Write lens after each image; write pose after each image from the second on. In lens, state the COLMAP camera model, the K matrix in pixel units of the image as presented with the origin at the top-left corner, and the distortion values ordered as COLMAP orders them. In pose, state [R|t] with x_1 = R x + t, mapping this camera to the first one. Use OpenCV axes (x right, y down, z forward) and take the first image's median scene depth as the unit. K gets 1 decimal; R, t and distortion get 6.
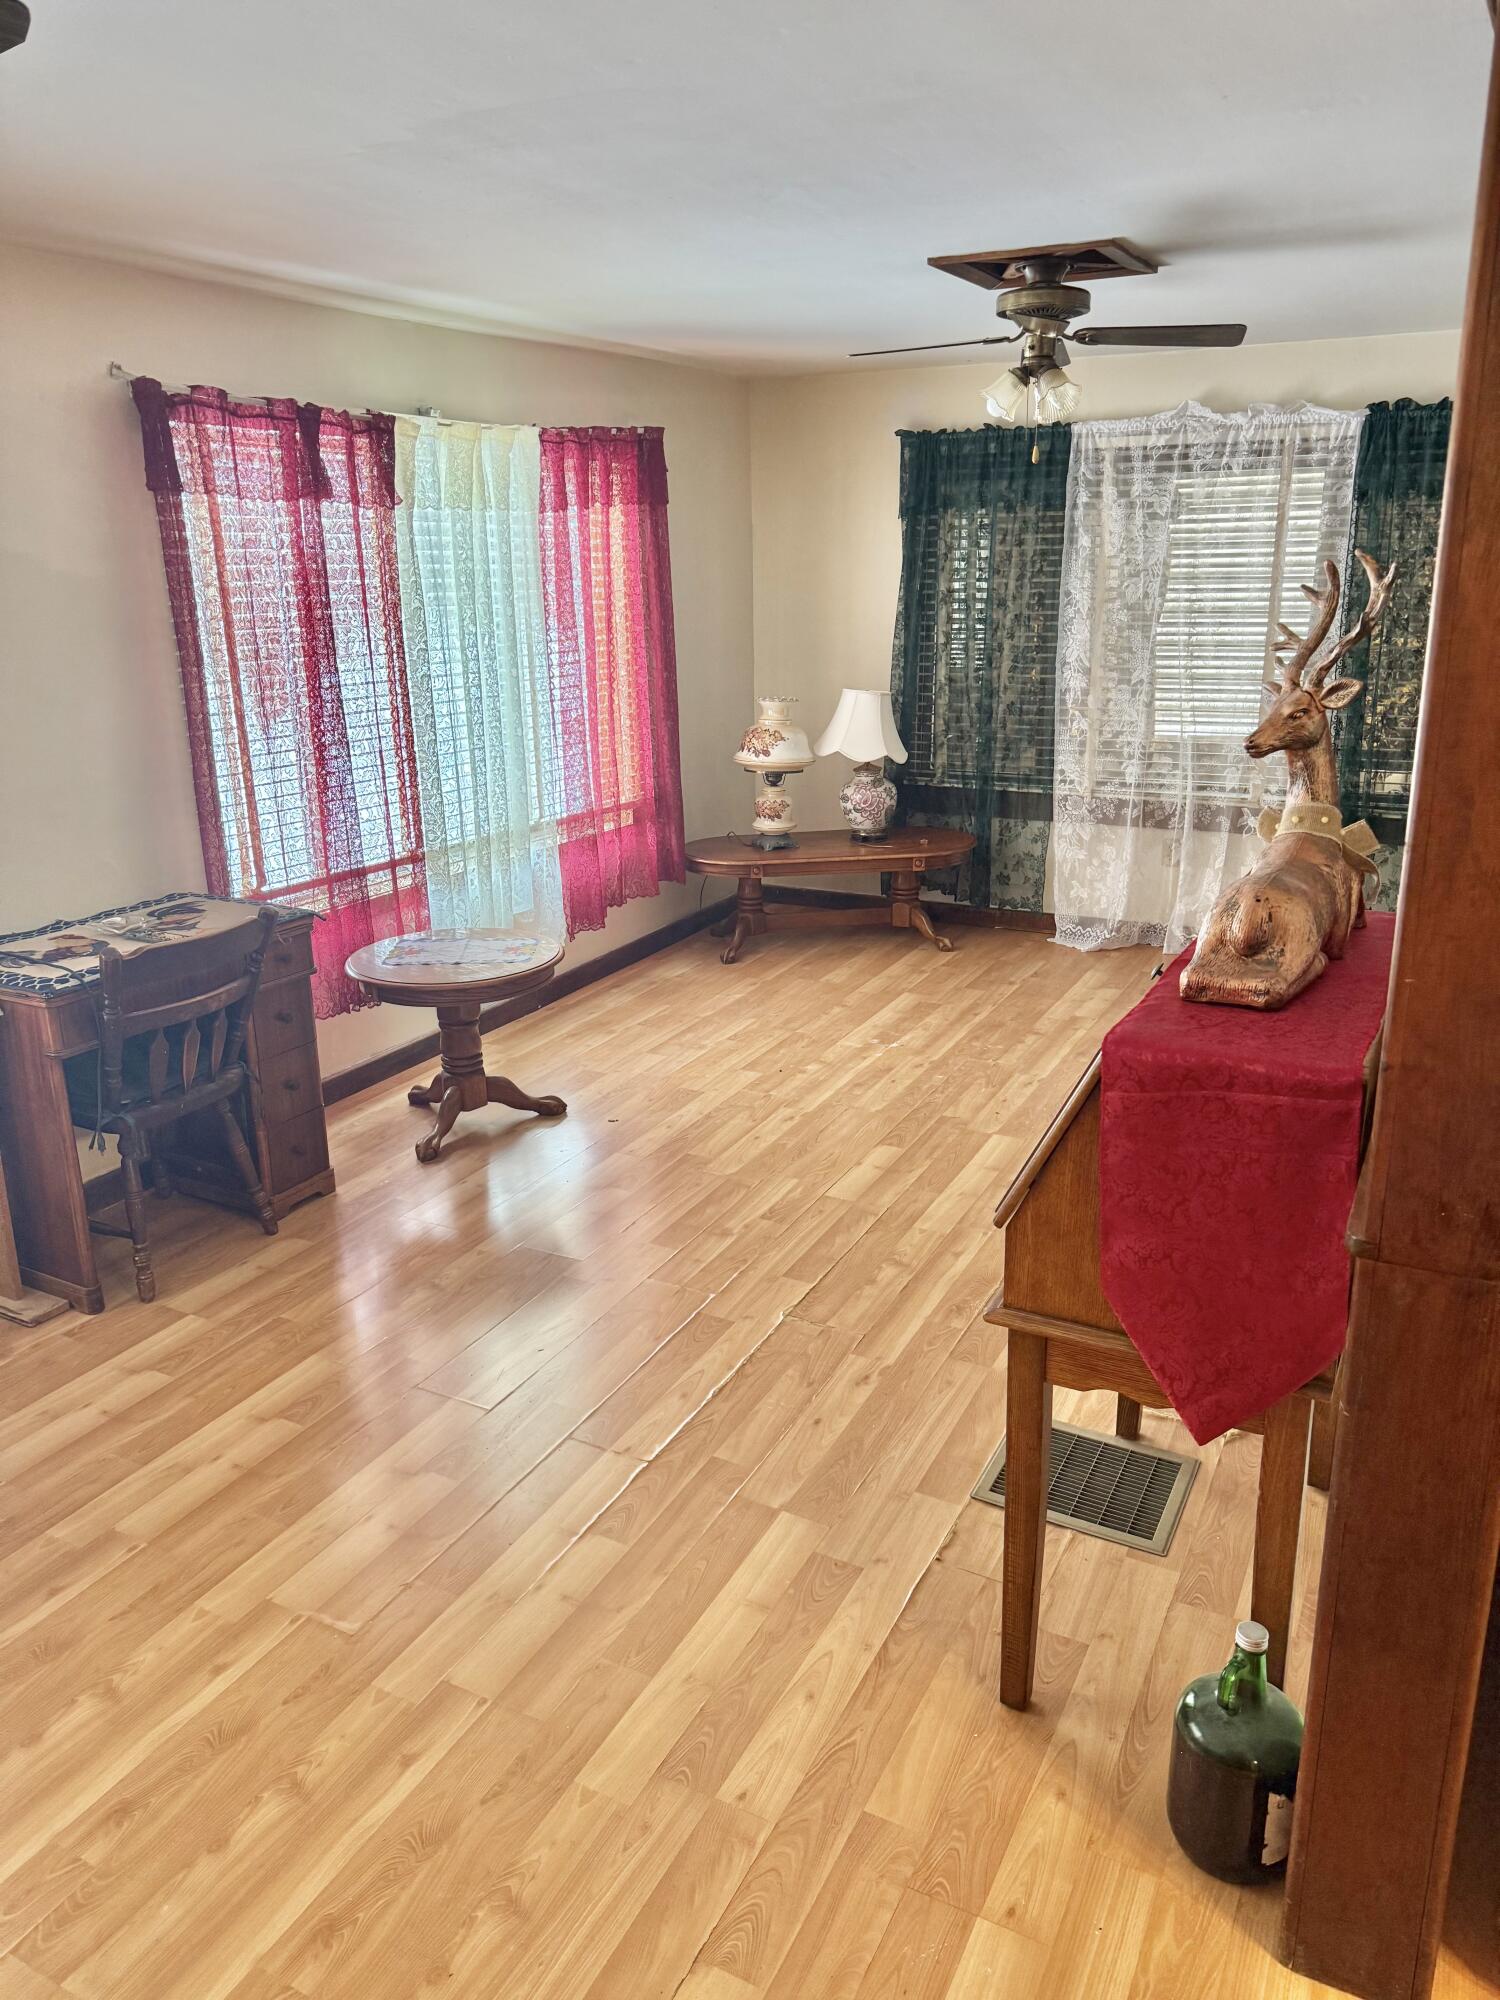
lens RADIAL K [[1388.9, 0, 745.0], [0, 1388.9, 1027.5], [0, 0, 1]] dist [0.142915, -0.196874]
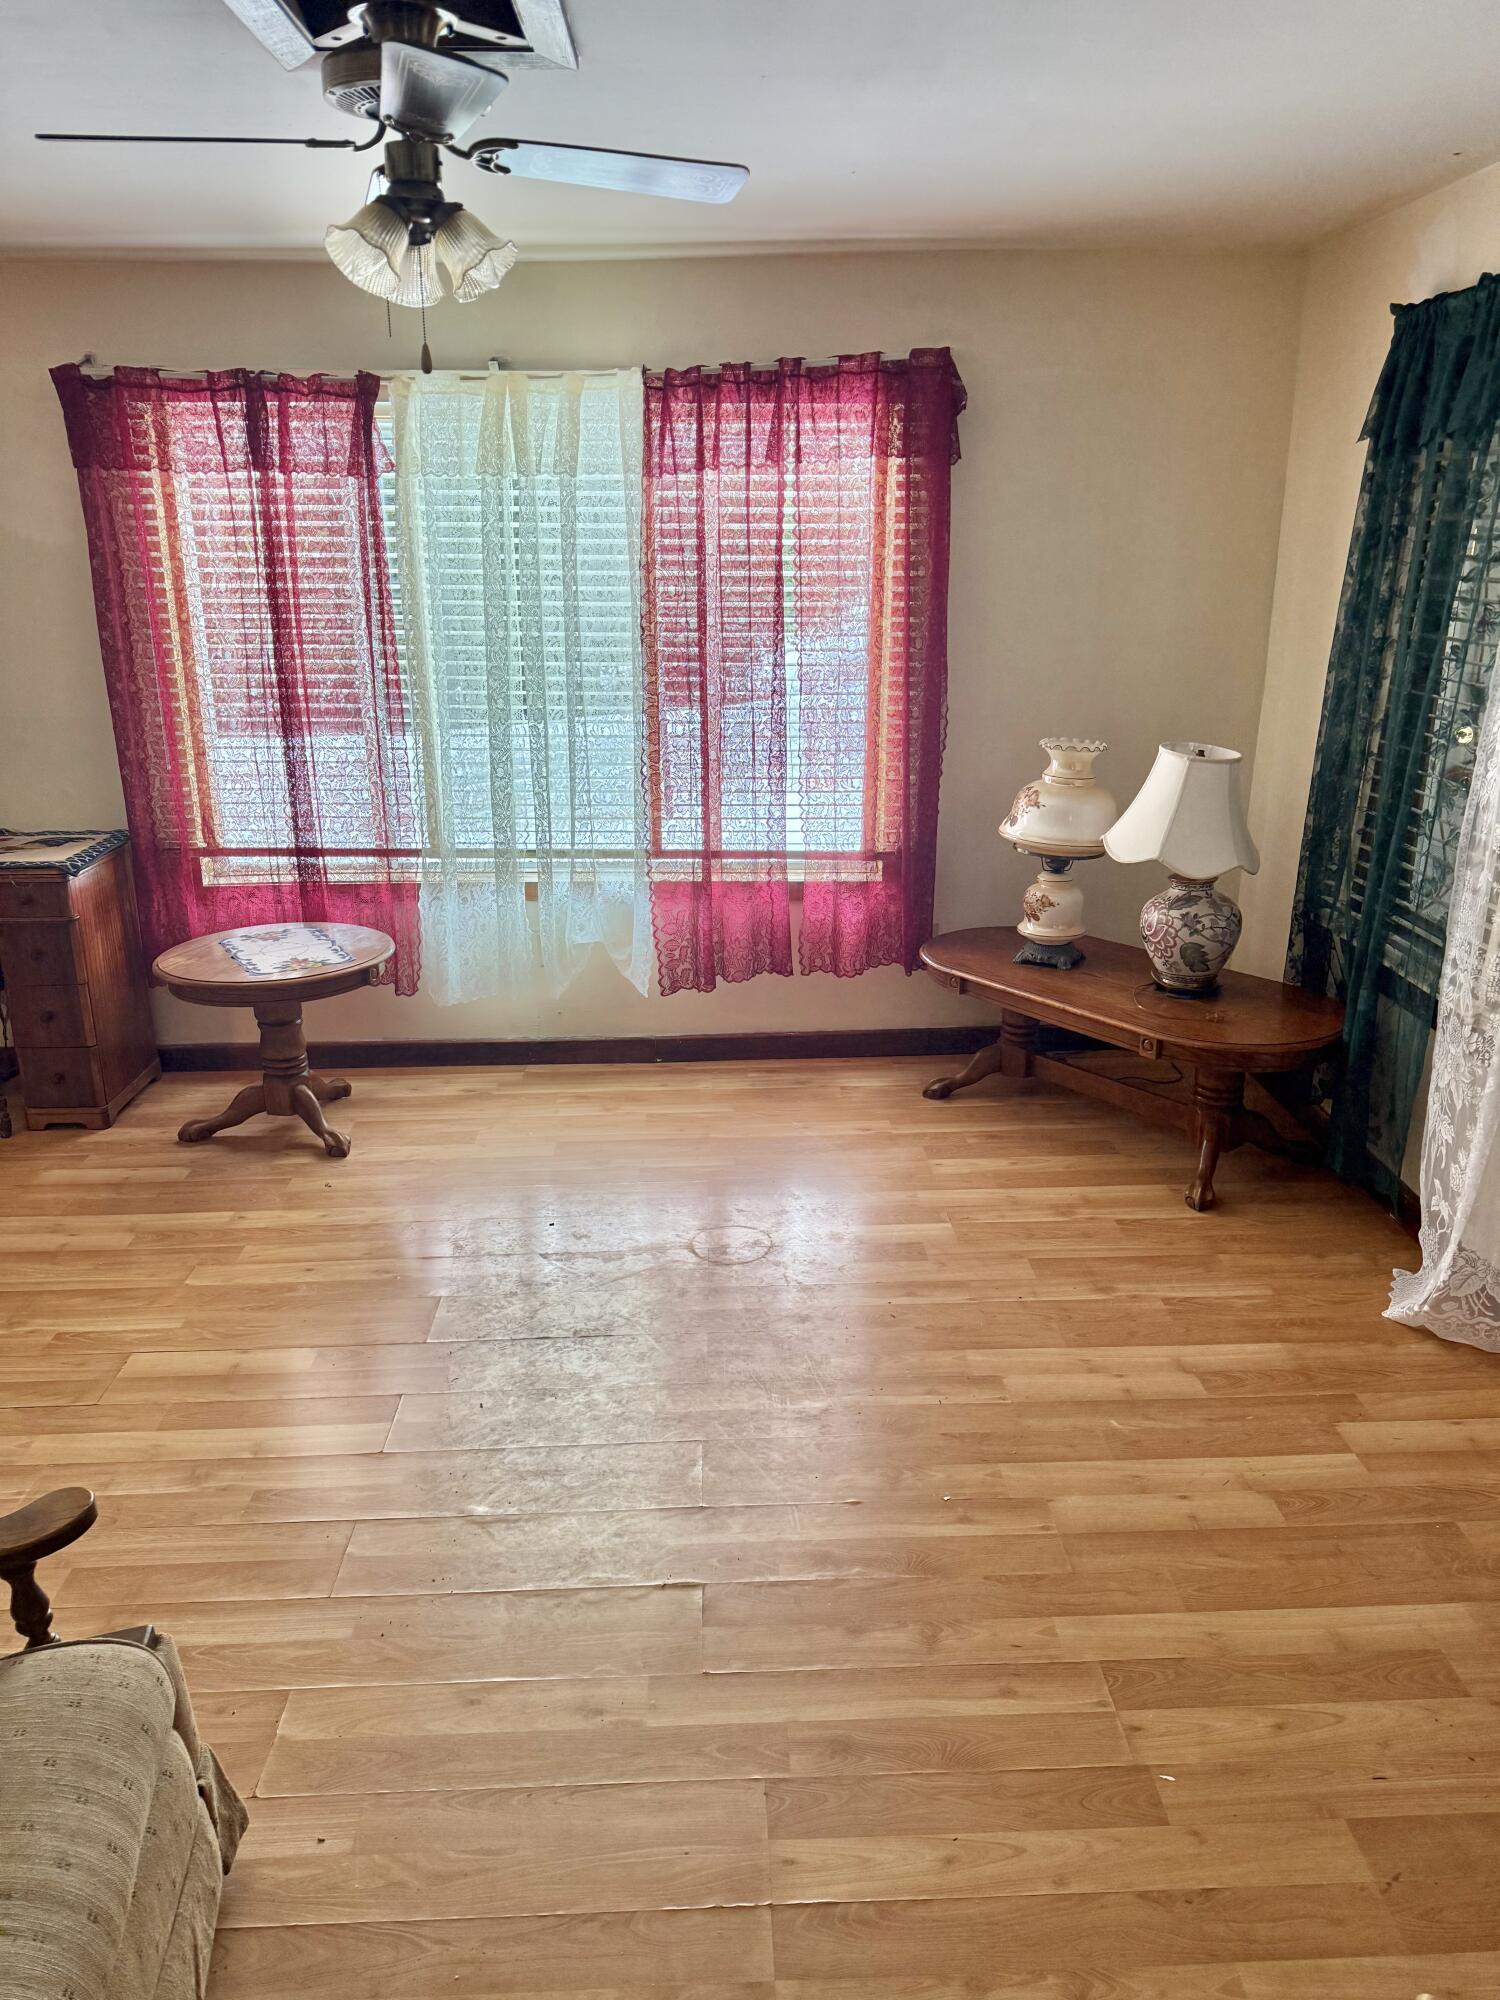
lens RADIAL K [[1388.9, 0, 745.0], [0, 1388.9, 1027.5], [0, 0, 1]] dist [0.142915, -0.196874]
pose [[0.491632, 0.293341, -0.819908, 0.670044], [-0.276373, 0.945437, 0.172533, -0.229480], [0.825782, 0.141778, 0.545878, 0.675440]]
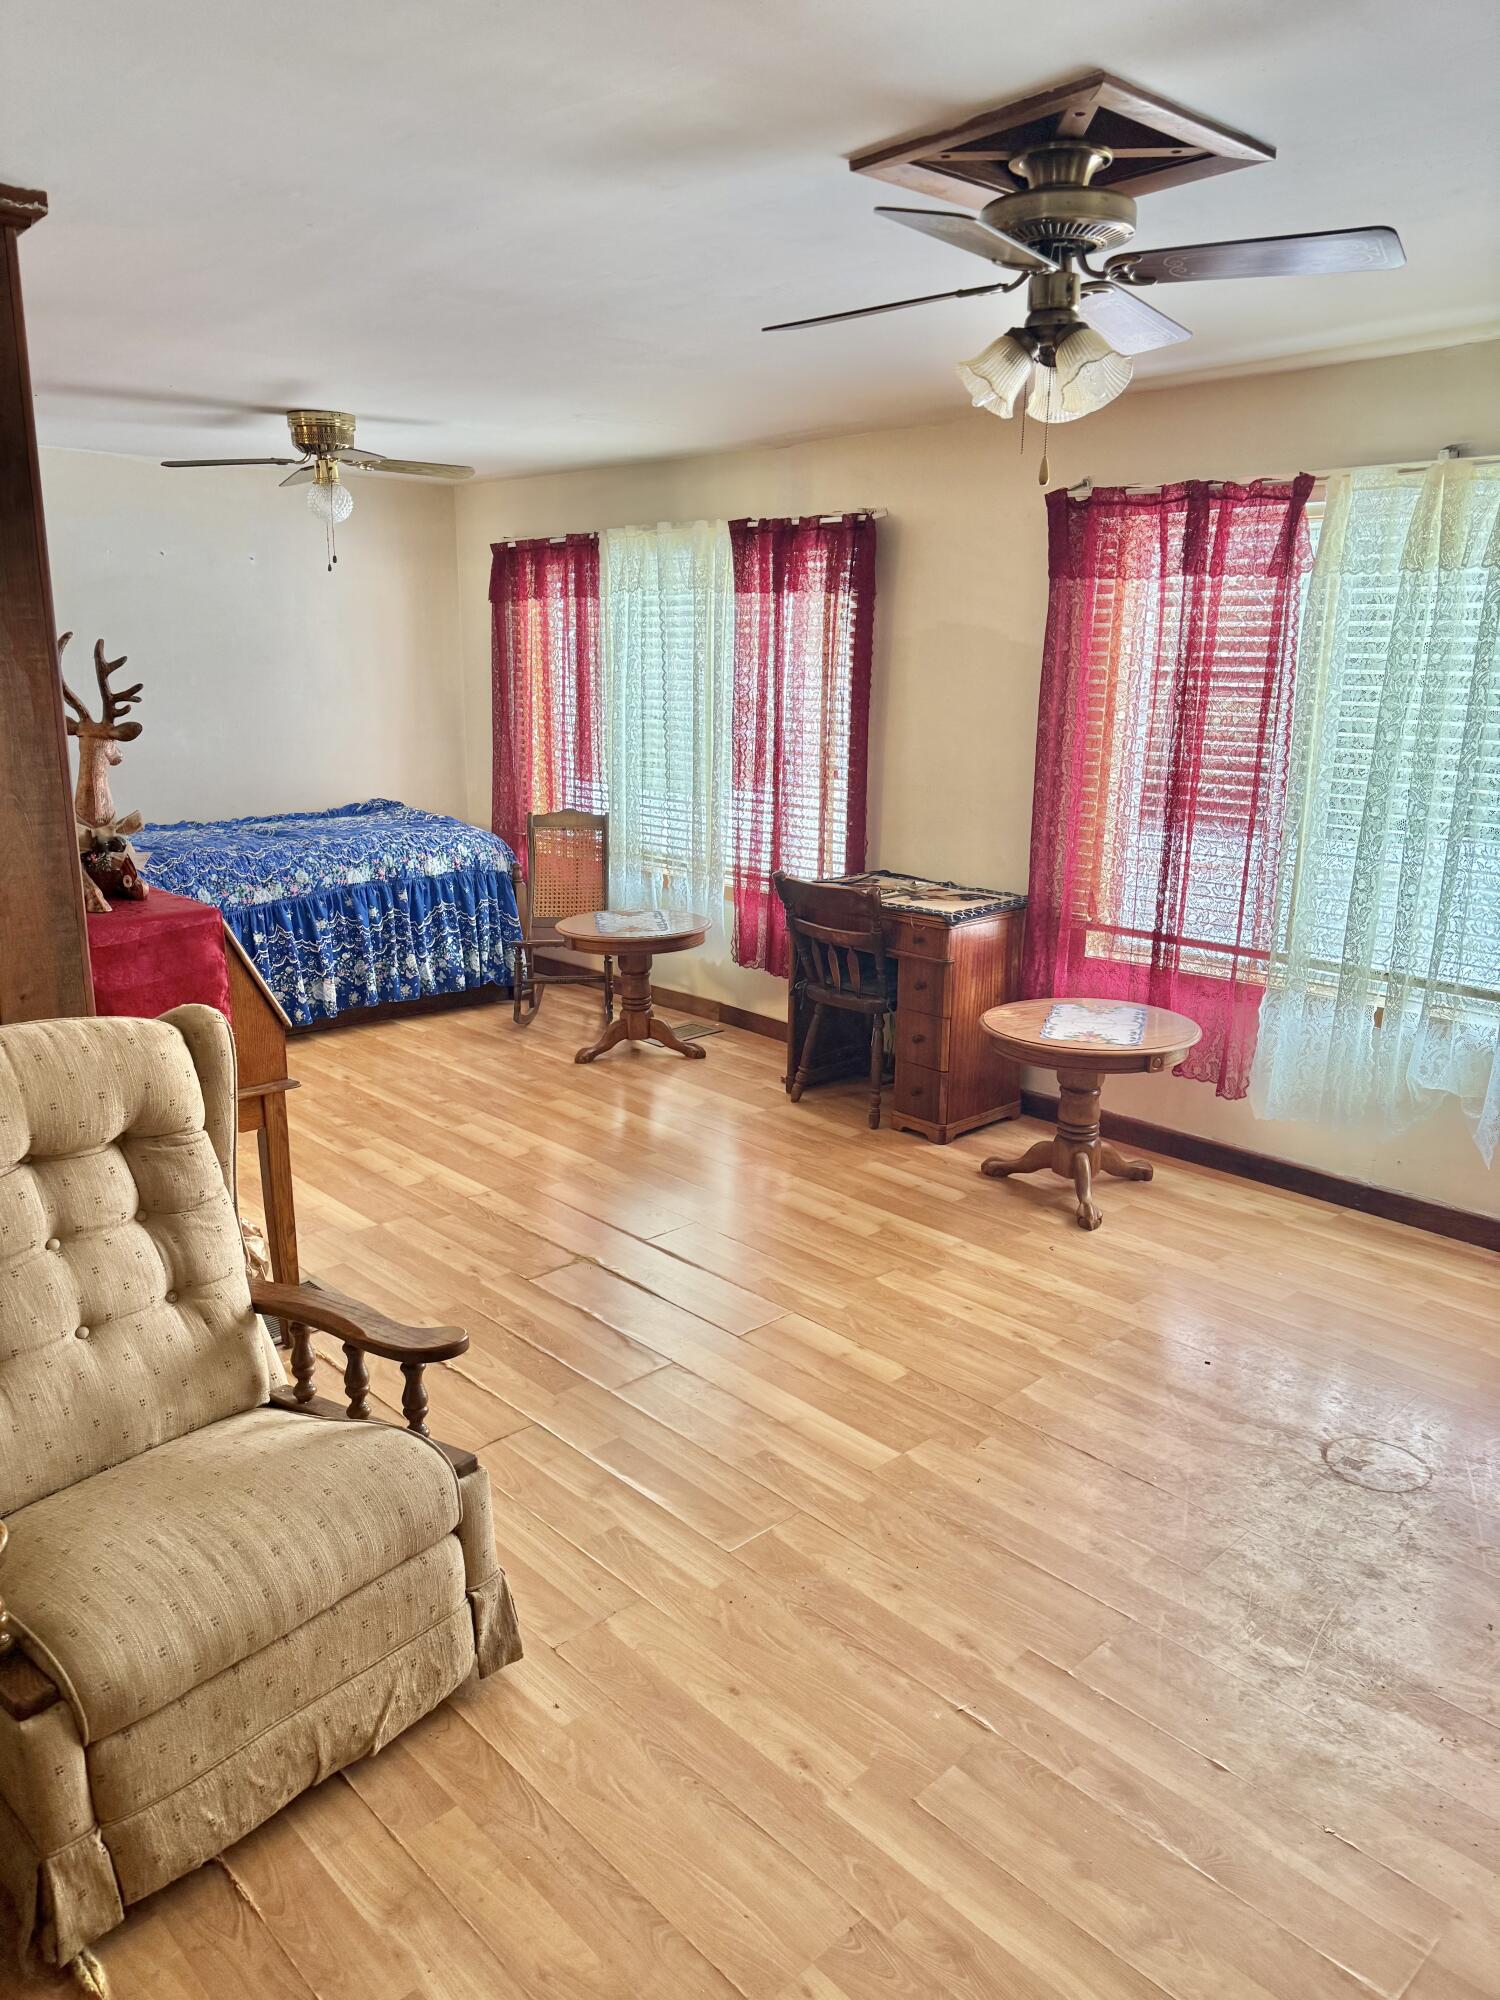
lens RADIAL K [[1388.9, 0, 745.0], [0, 1388.9, 1027.5], [0, 0, 1]] dist [0.142915, -0.196874]
pose [[-0.326086, 0.260349, -0.908783, 0.702513], [-0.300753, 0.882810, 0.360824, -0.302535], [0.896223, 0.390979, -0.209571, 0.895772]]
